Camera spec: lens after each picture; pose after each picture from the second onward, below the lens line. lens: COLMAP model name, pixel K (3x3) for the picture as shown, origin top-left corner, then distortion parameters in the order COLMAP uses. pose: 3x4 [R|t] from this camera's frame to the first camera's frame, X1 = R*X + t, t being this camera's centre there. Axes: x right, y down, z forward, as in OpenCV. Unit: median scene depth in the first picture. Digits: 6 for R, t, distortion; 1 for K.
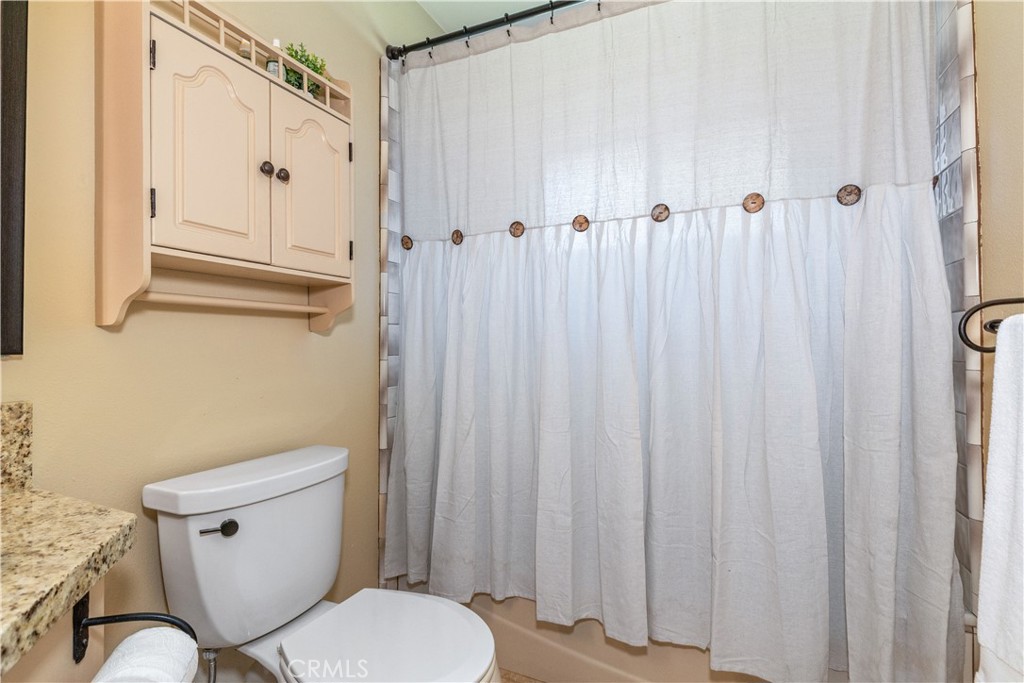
lens RADIAL K [[471.3, 0, 510.3], [0, 471.3, 337.0], [0, 0, 1]] dist [0.001326, -0.000392]
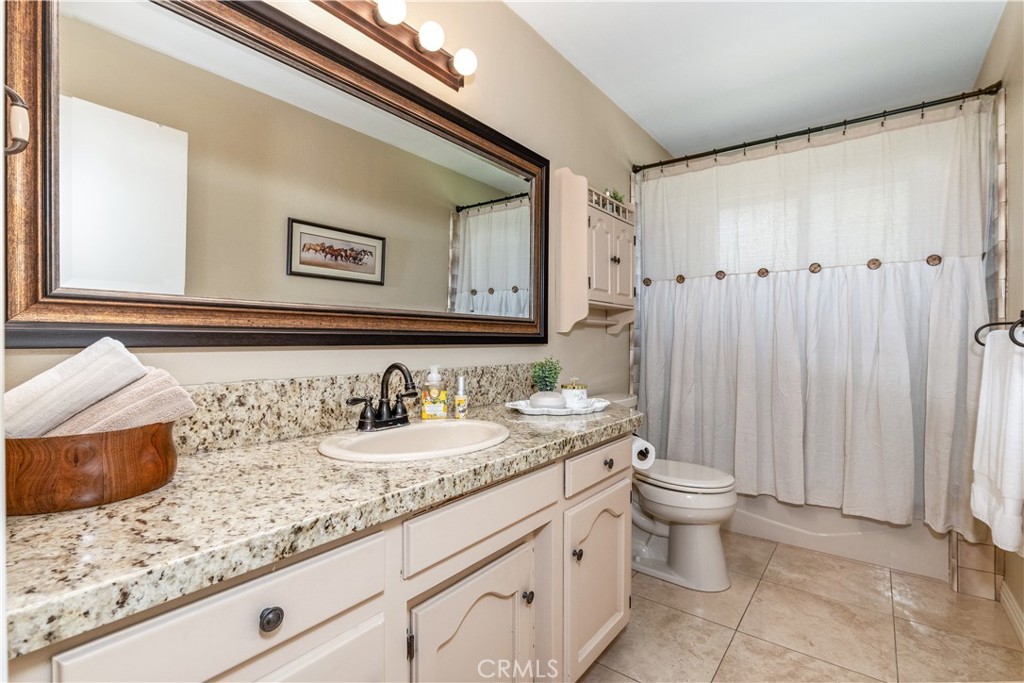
lens RADIAL K [[468.1, 0, 506.7], [0, 468.1, 341.3], [0, 0, 1]] dist [0.000276, -0.000185]
pose [[0.974622, 0.007177, -0.223744, -0.468325], [-0.002714, 0.999791, 0.020245, -0.021281], [0.223842, -0.019124, 0.974438, -1.105368]]
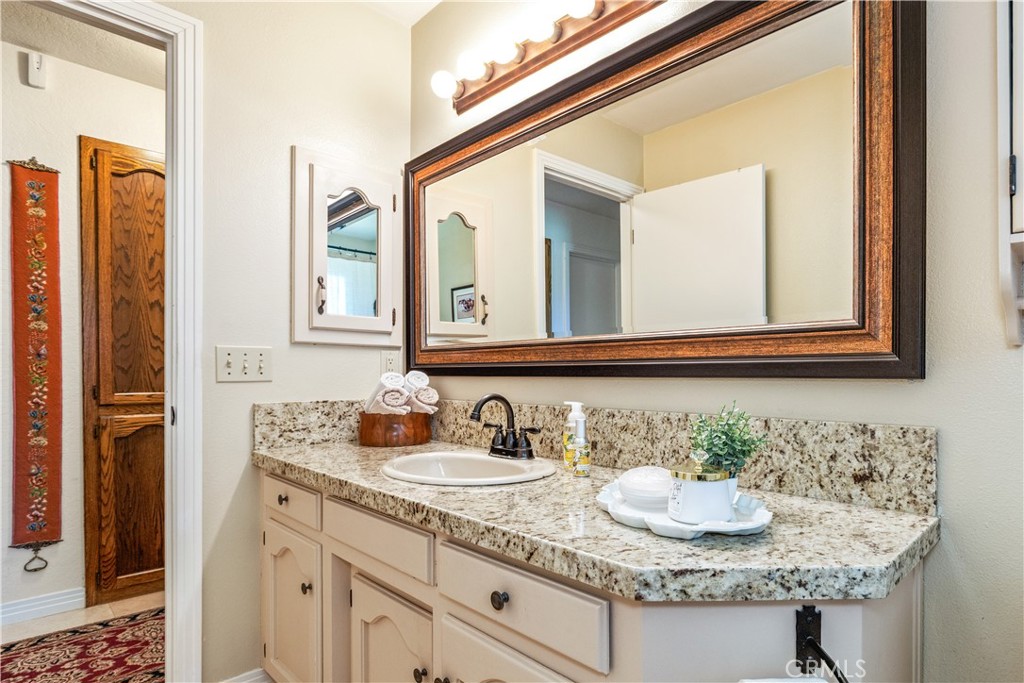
lens RADIAL K [[543.6, 0, 556.9], [0, 543.6, 372.3], [0, 0, 1]] dist [-0.002731, 0.000331]
pose [[-0.327585, 0.009617, -0.944773, 0.234844], [0.023018, 0.999733, 0.002195, 0.002017], [0.944541, -0.021028, -0.327718, 0.516396]]
